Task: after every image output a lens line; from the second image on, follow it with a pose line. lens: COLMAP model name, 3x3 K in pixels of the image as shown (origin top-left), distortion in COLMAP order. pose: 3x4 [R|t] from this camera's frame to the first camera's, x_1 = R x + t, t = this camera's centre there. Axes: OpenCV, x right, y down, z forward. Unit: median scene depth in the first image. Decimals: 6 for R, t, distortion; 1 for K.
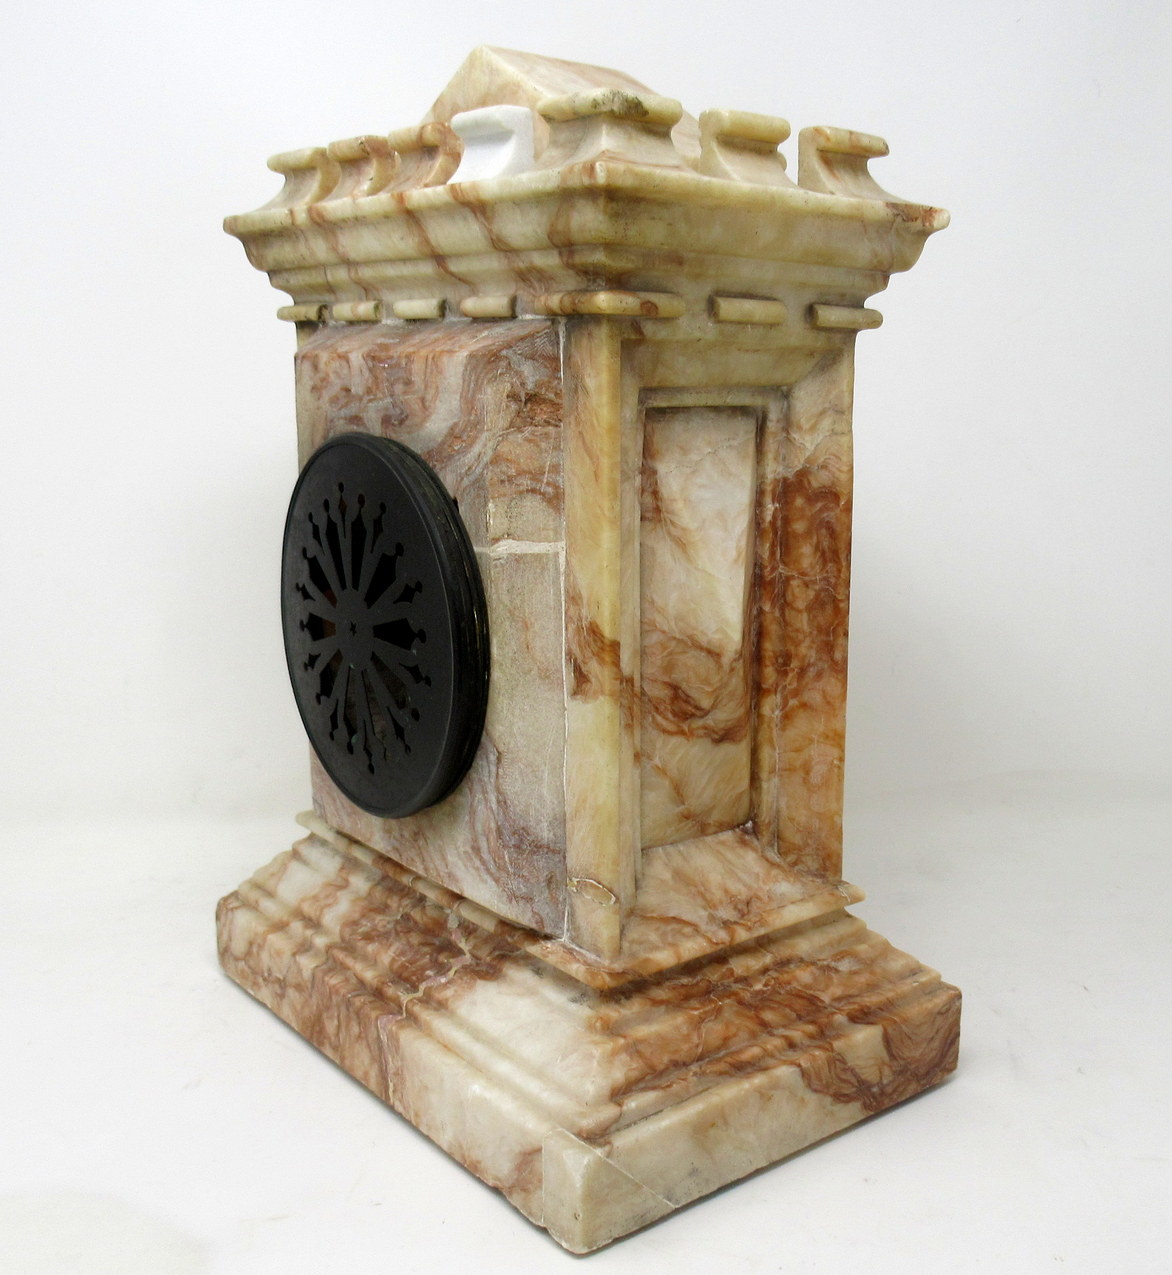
lens RADIAL K [[1445.1, 0, 587.1], [0, 1445.1, 612.0], [0, 0, 1]] dist [0.050680, -0.025194]
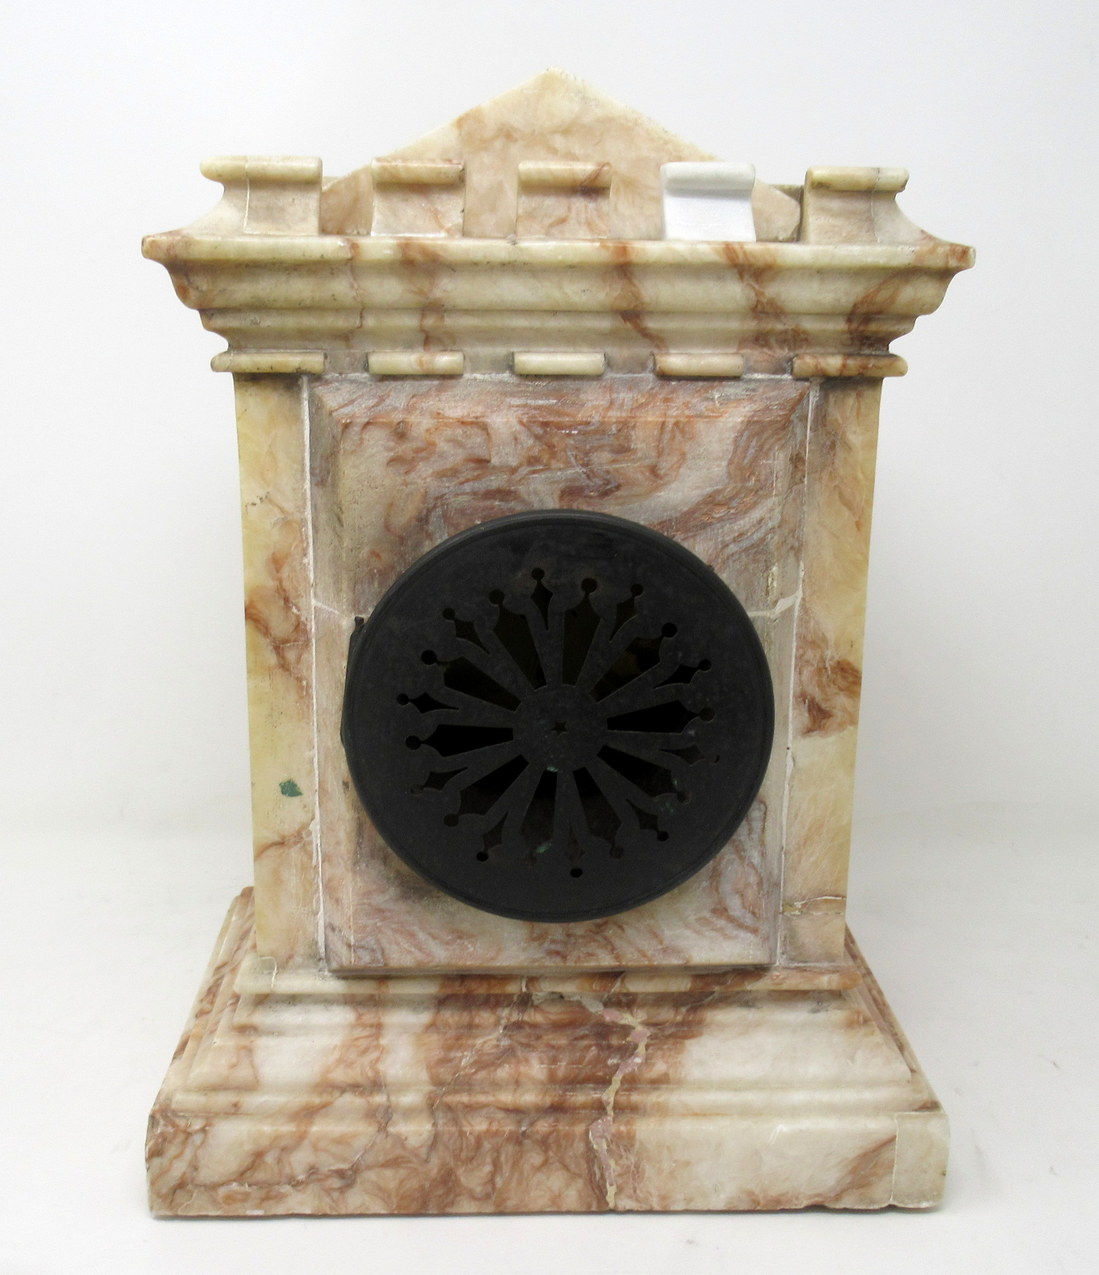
lens RADIAL K [[1567.8, 0, 549.5], [0, 1567.8, 637.5], [0, 0, 1]] dist [0.021037, 0.083842]
pose [[0.598834, -0.201633, 0.775076, -0.933699], [0.138365, 0.979283, 0.147854, -0.193006], [-0.788830, 0.018704, 0.614326, 0.421391]]
